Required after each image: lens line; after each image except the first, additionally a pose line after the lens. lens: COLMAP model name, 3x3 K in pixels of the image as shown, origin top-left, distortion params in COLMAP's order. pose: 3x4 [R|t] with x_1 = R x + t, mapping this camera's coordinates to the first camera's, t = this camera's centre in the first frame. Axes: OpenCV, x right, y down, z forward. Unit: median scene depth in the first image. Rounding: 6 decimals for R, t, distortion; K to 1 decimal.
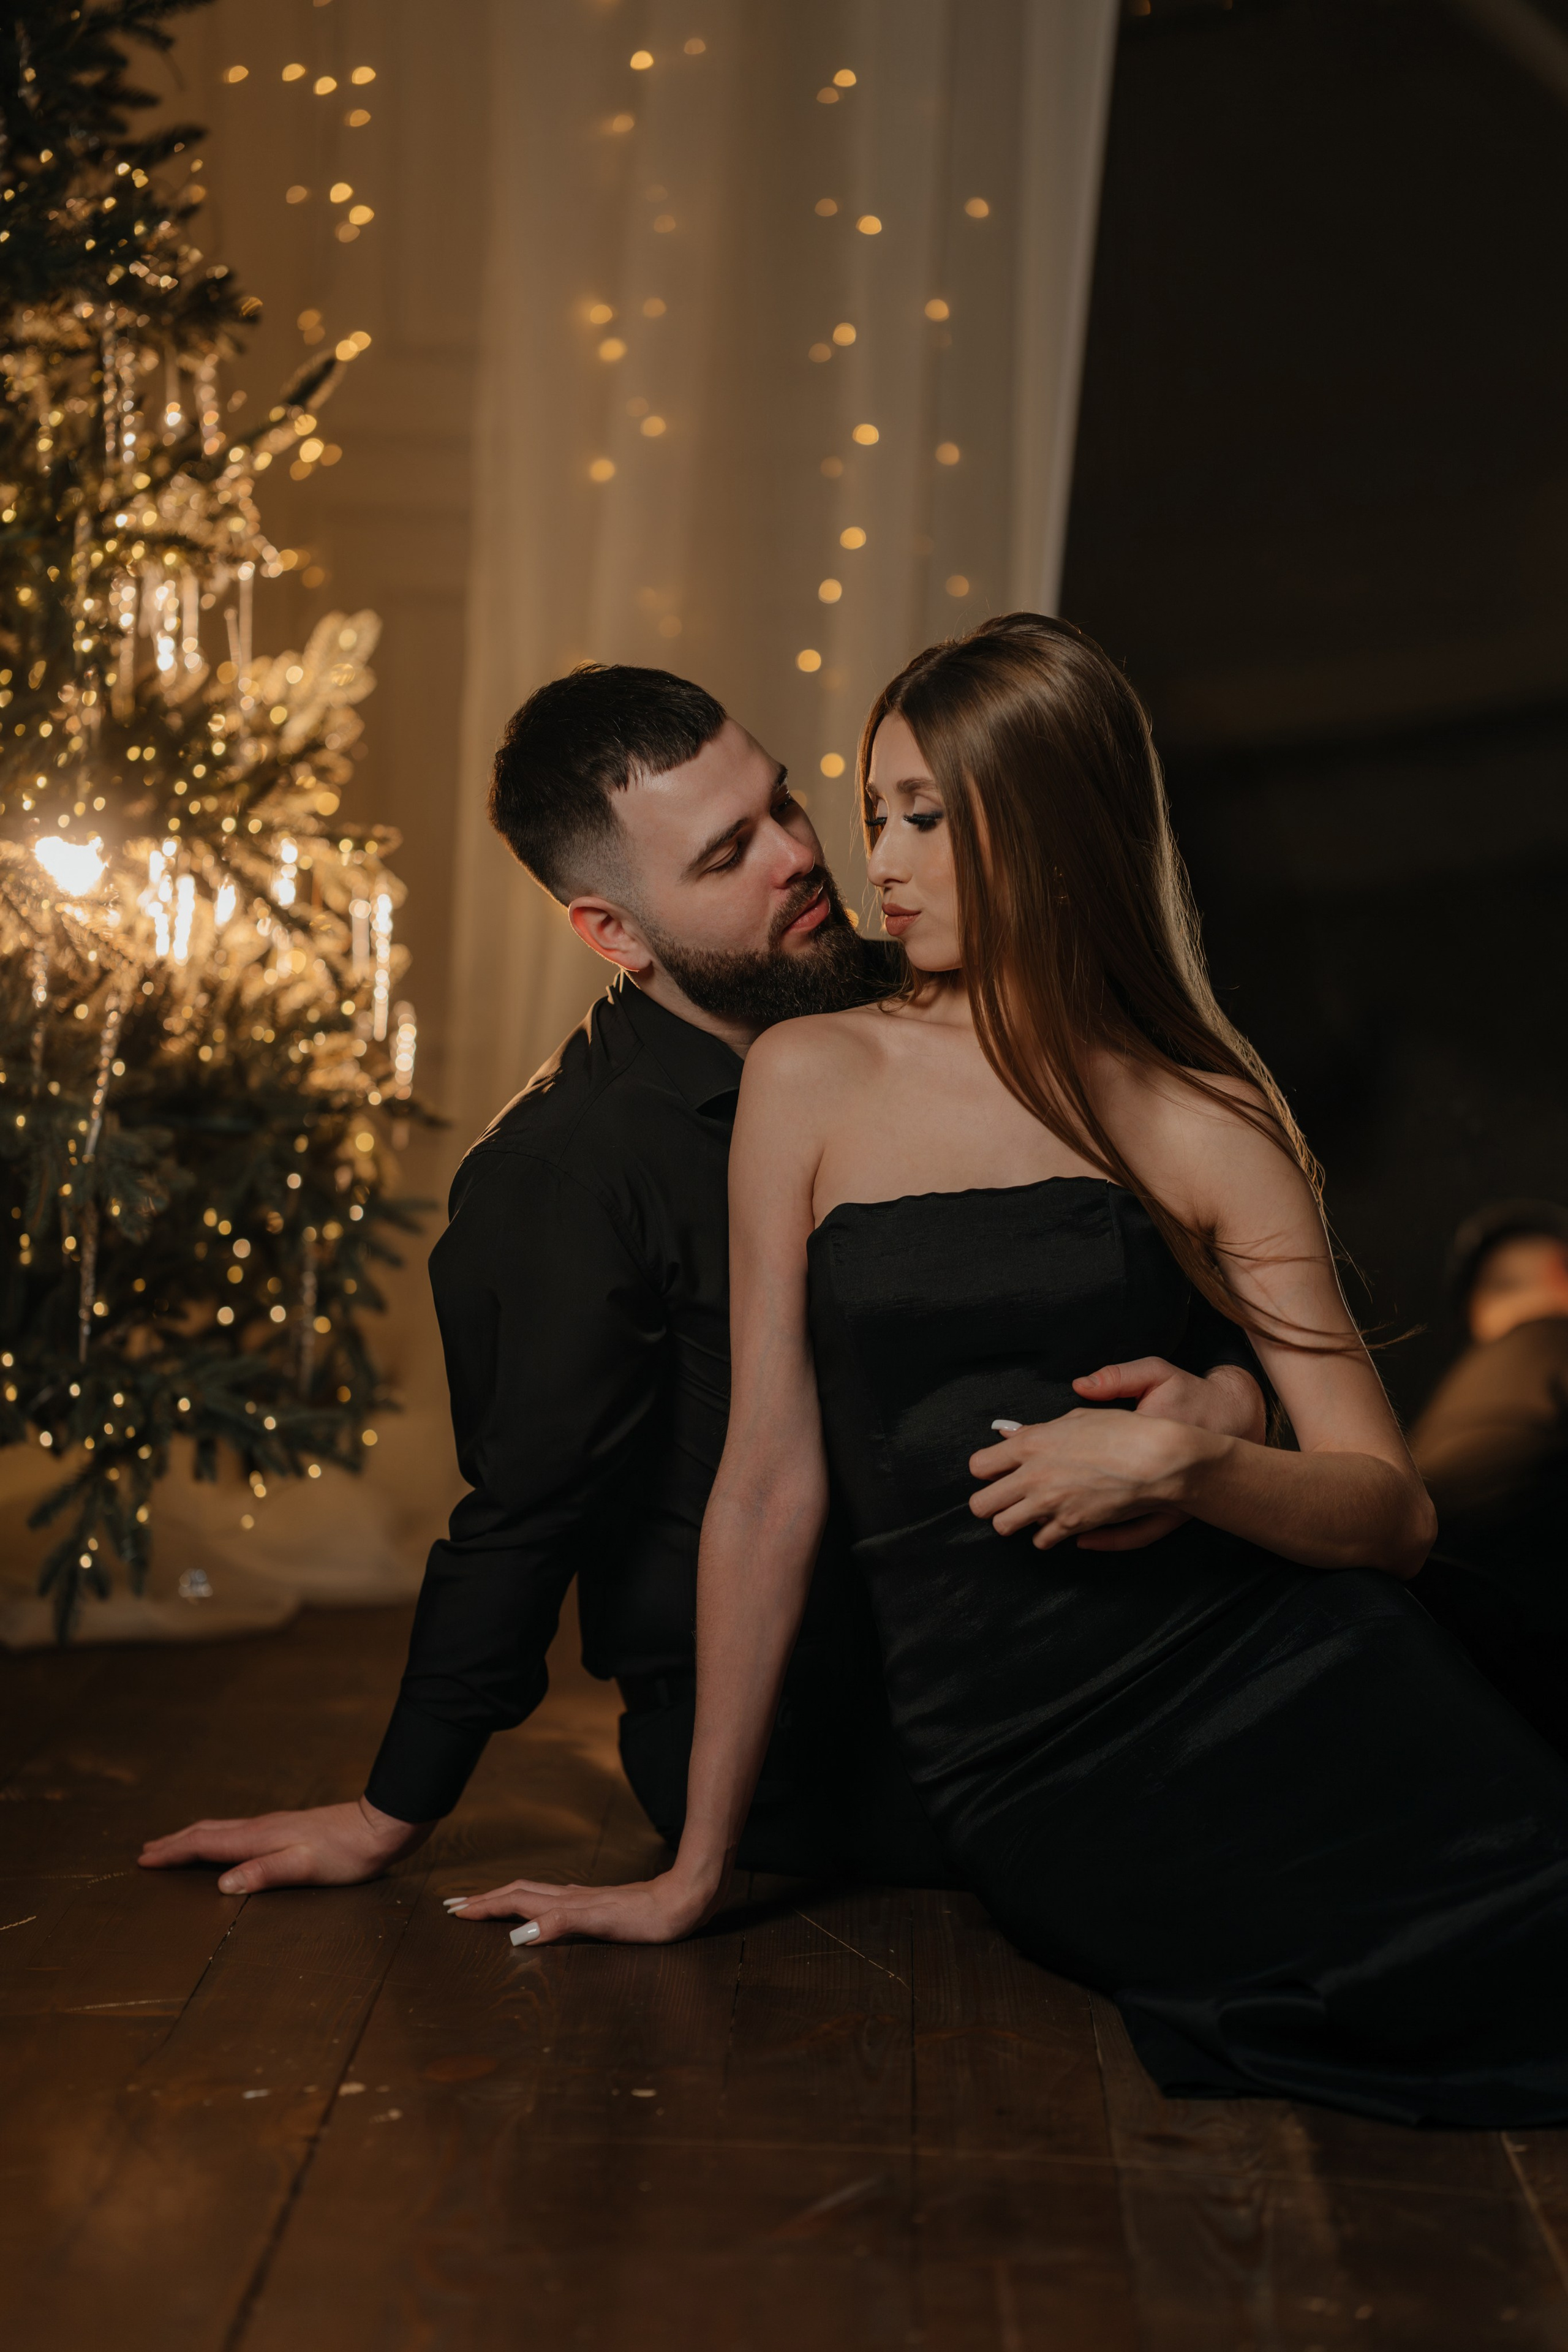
lens RADIAL K [[5768.7, 0, 791.3], [0, 5768.7, 1174.0], [0, 0, 1]] dist [0.780014, 0.694225]
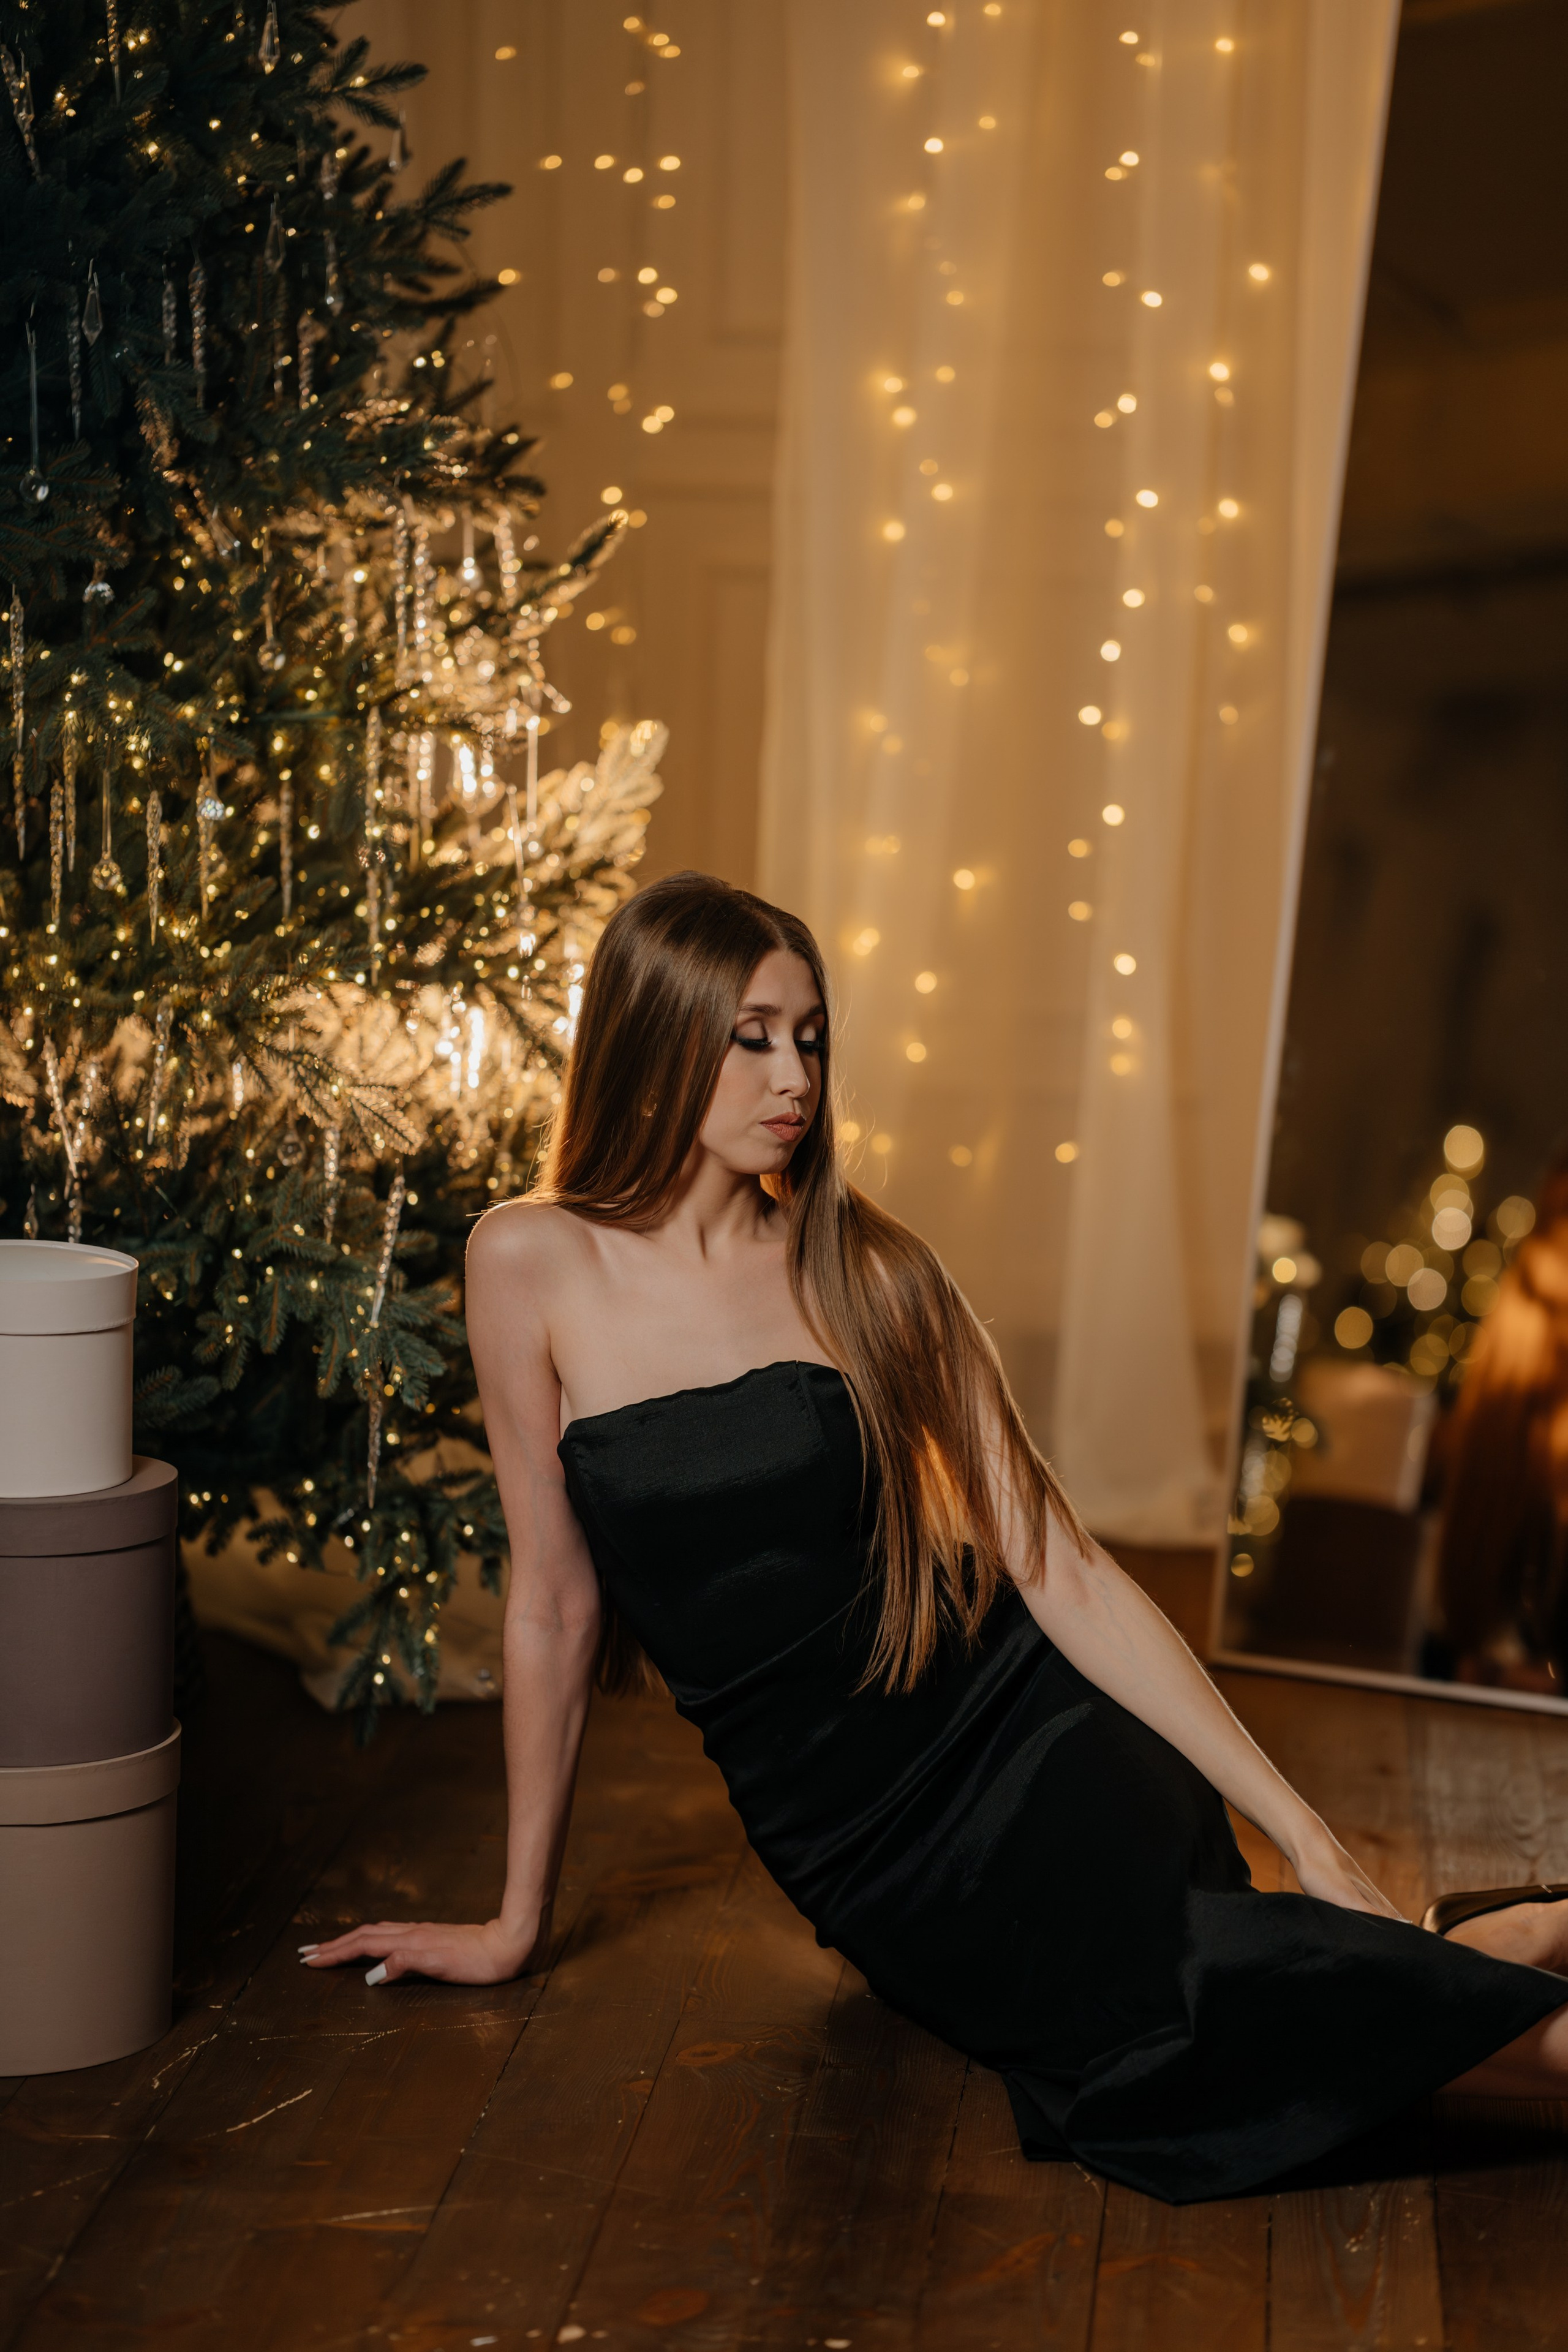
lens RADIAL K [[5768.7, 0, 791.3], [0, 5768.7, 1174.0], [0, 0, 1]] dist [0.780014, 0.694225]
pose [[0.997040, 0.003507, -0.076810, 0.036781], [0.002236, 0.997215, 0.074550, -0.103631], [0.076857, -0.074501, 0.994255, -0.056828]]
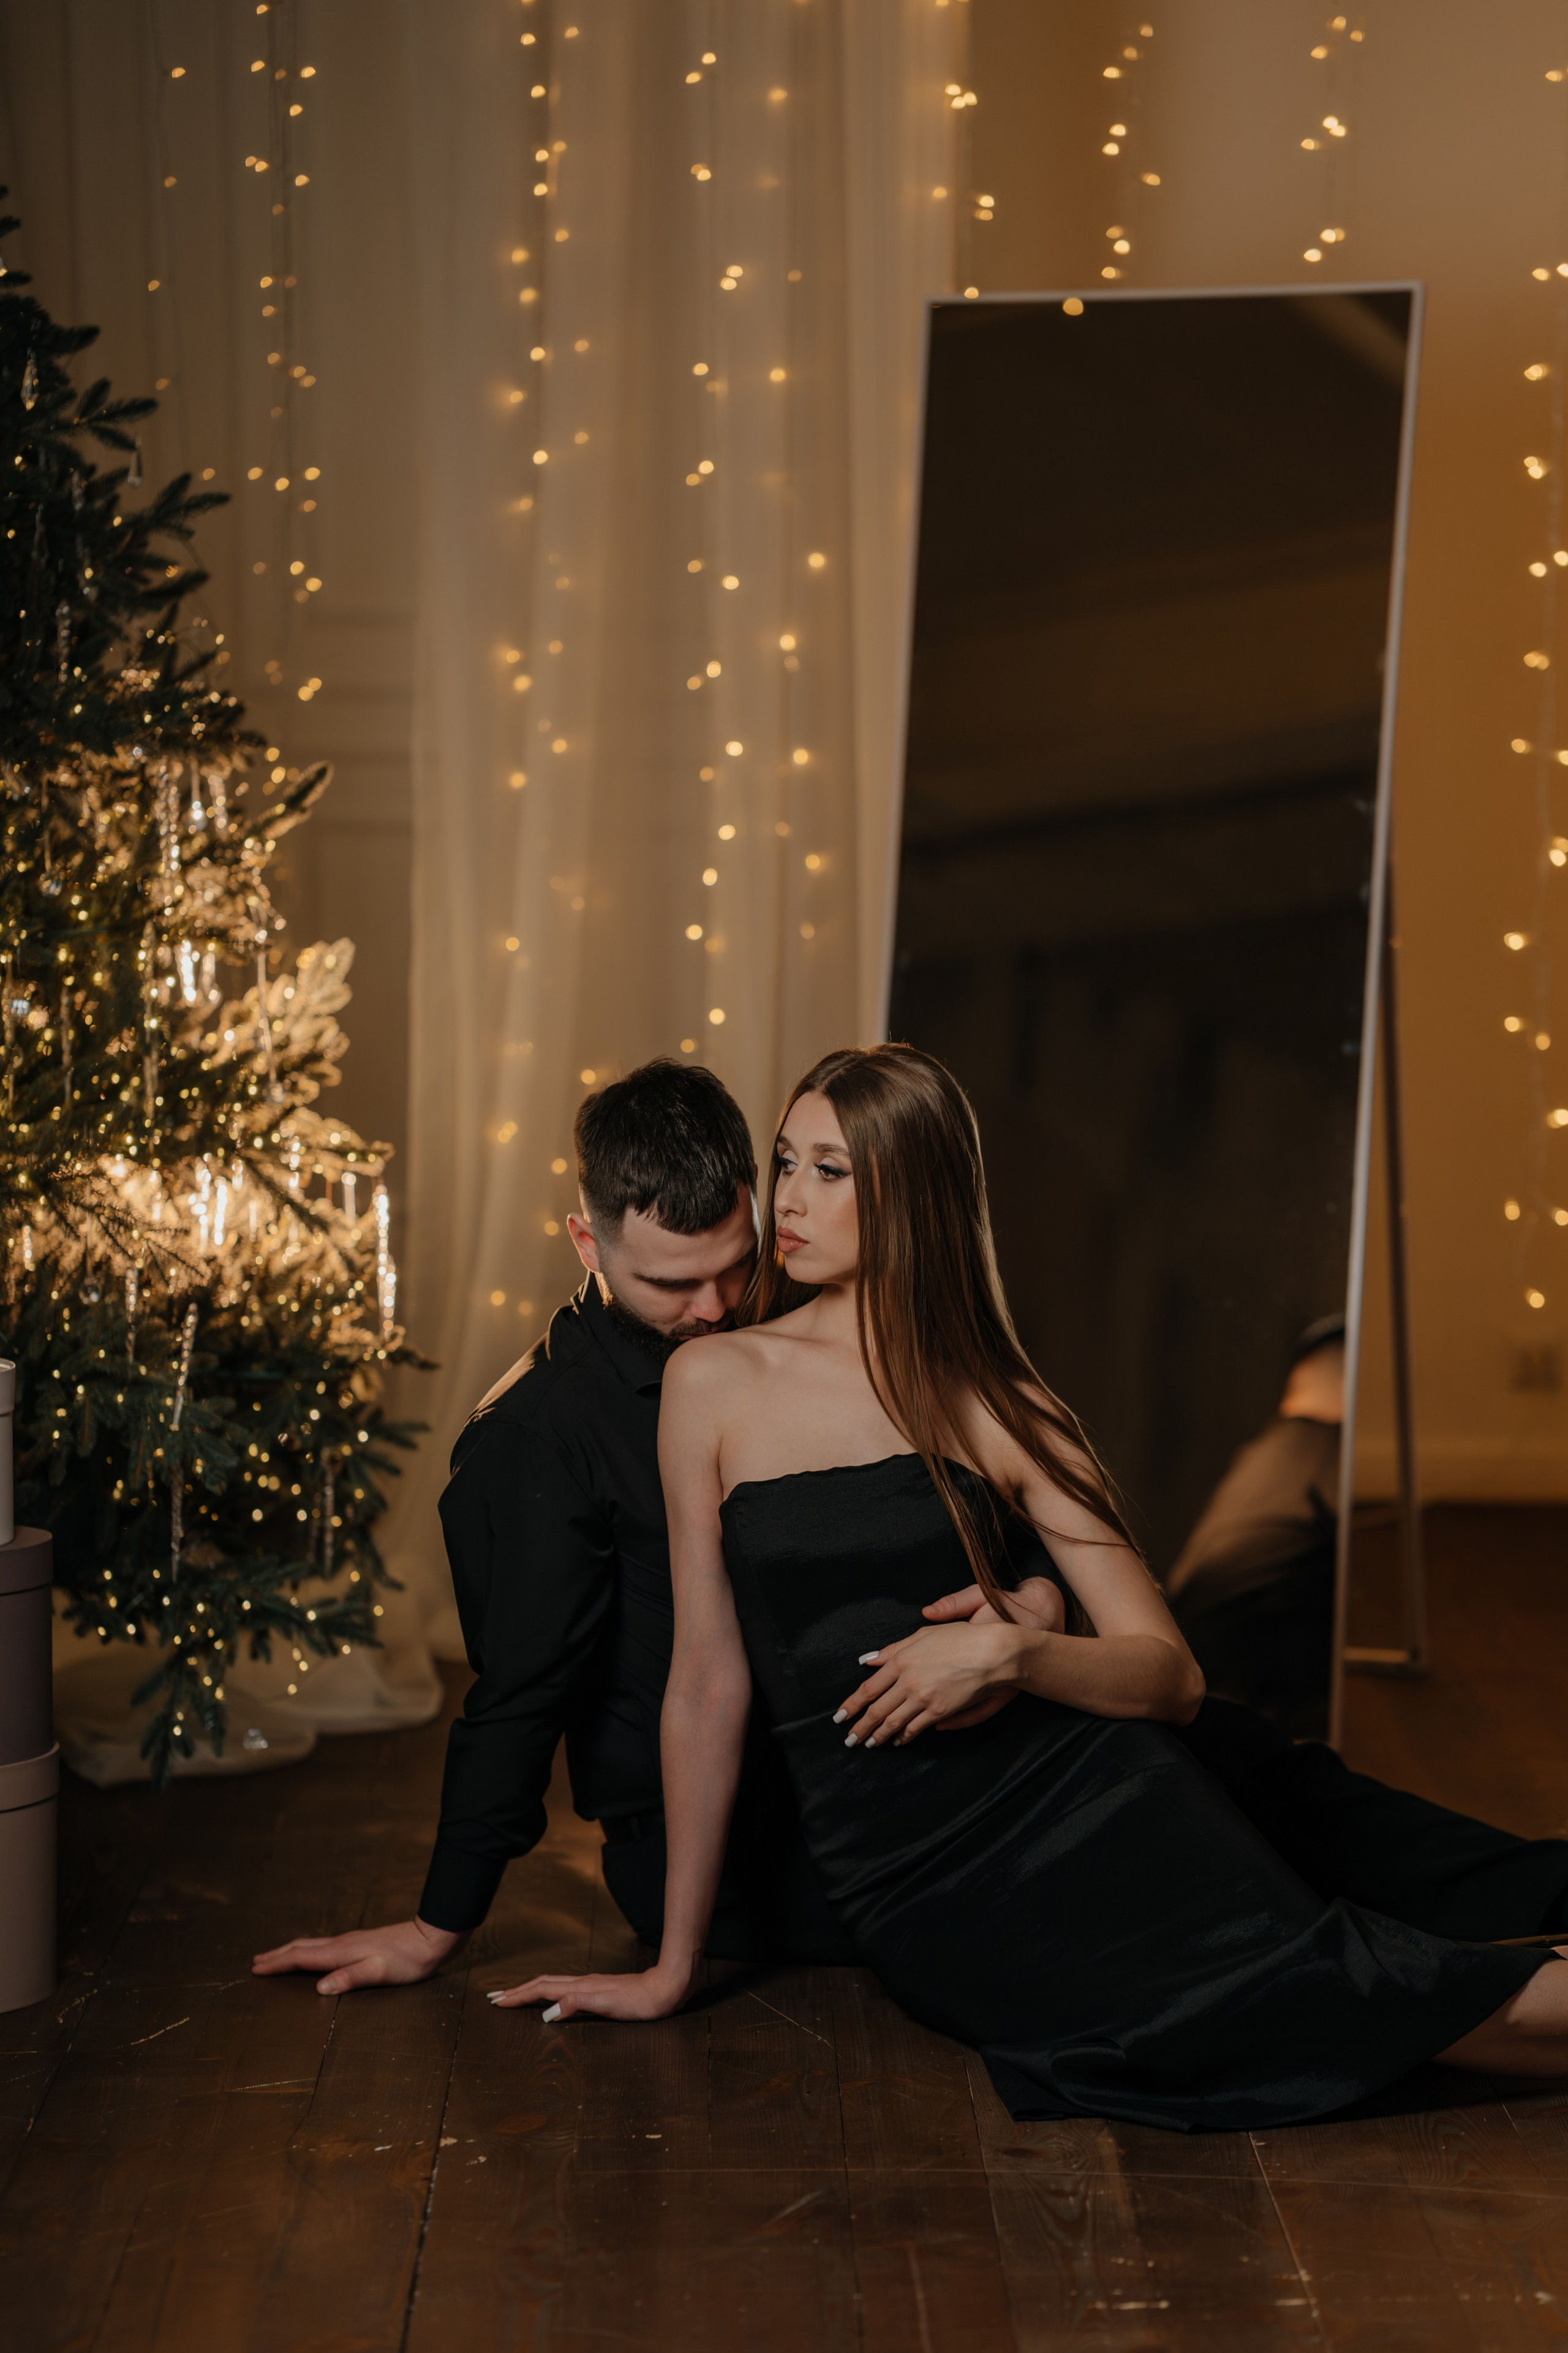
lens RADIAL K [[6215.2, 0, 849.0], [0, 6215.2, 1262.5], [0, 0, 1]] dist [0.763193, 0.238554]
pose [[0.998630, -0.035266, 0.038670, -0.021544], [0.033952, 0.998841, 0.034113, -0.077216], [-0.039828, -0.032753, 0.998670, -0.380701]]
